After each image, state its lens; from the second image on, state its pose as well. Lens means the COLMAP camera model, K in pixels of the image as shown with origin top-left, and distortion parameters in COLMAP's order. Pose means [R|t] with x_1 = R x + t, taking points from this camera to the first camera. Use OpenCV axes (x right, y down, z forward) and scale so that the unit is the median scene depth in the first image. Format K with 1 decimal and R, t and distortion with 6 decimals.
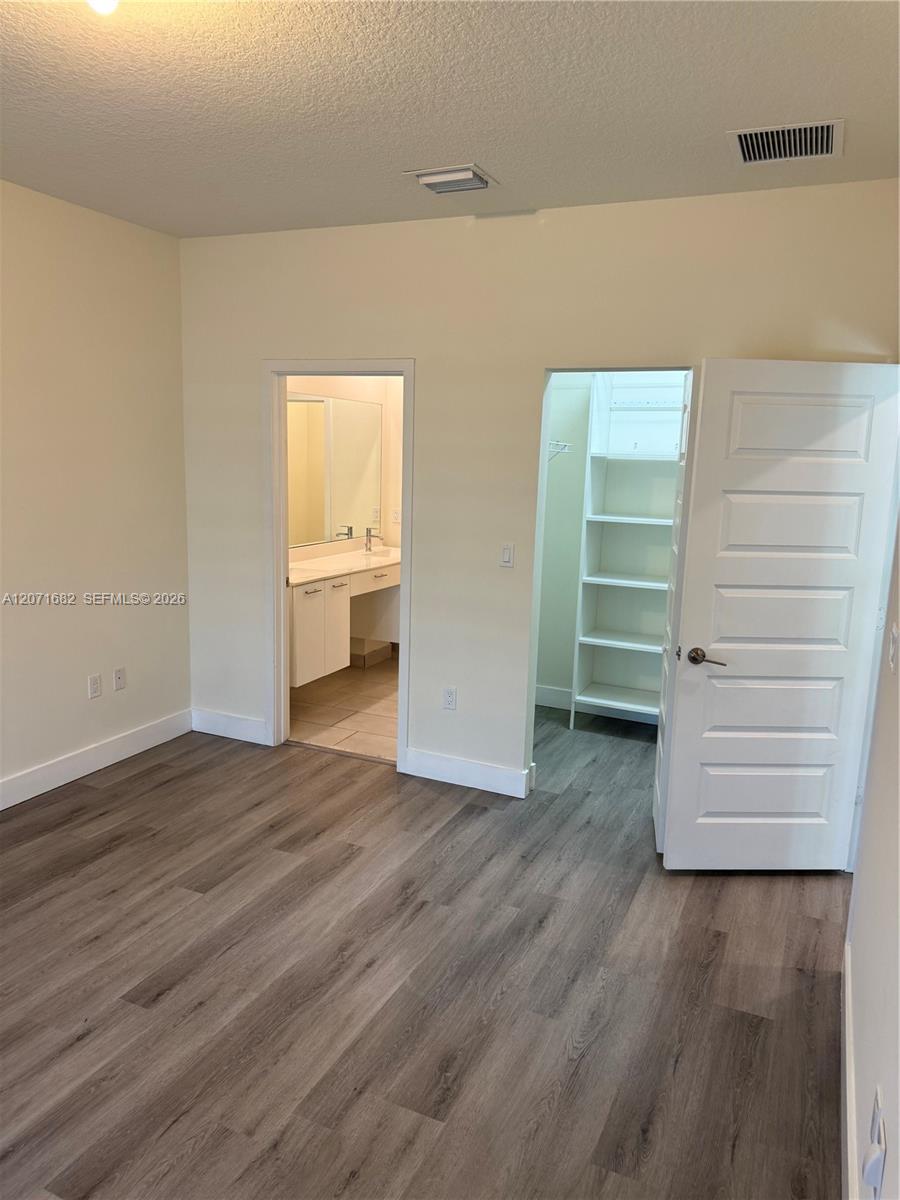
lens RADIAL K [[843.9, 0, 450.0], [0, 843.9, 600.0], [0, 0, 1]] dist [0.002813, -0.005219]
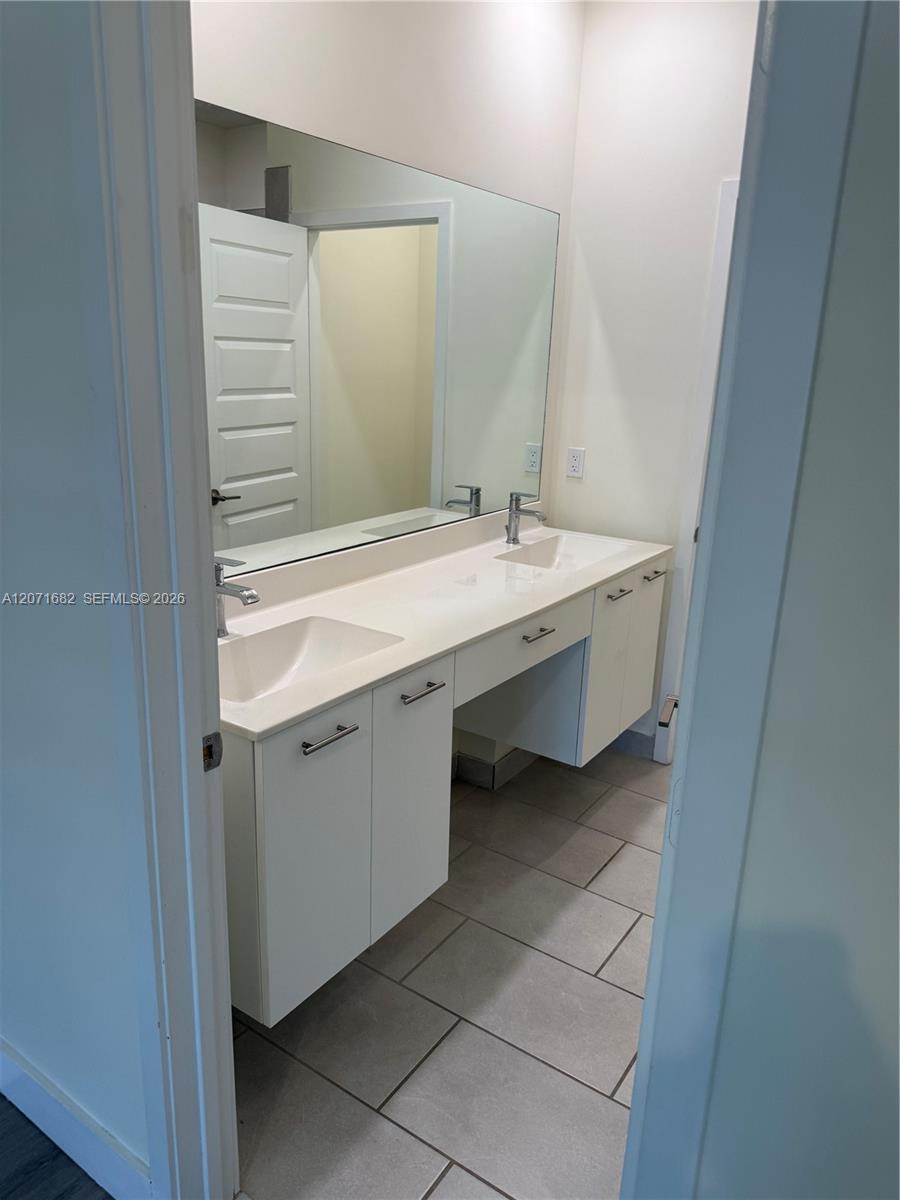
lens RADIAL K [[843.9, 0, 450.0], [0, 843.9, 600.0], [0, 0, 1]] dist [0.002813, -0.005219]
pose [[0.984206, 0.055460, -0.168113, -0.051301], [-0.037289, 0.993300, 0.109379, -0.076354], [0.173053, -0.101383, 0.979681, 0.542597]]
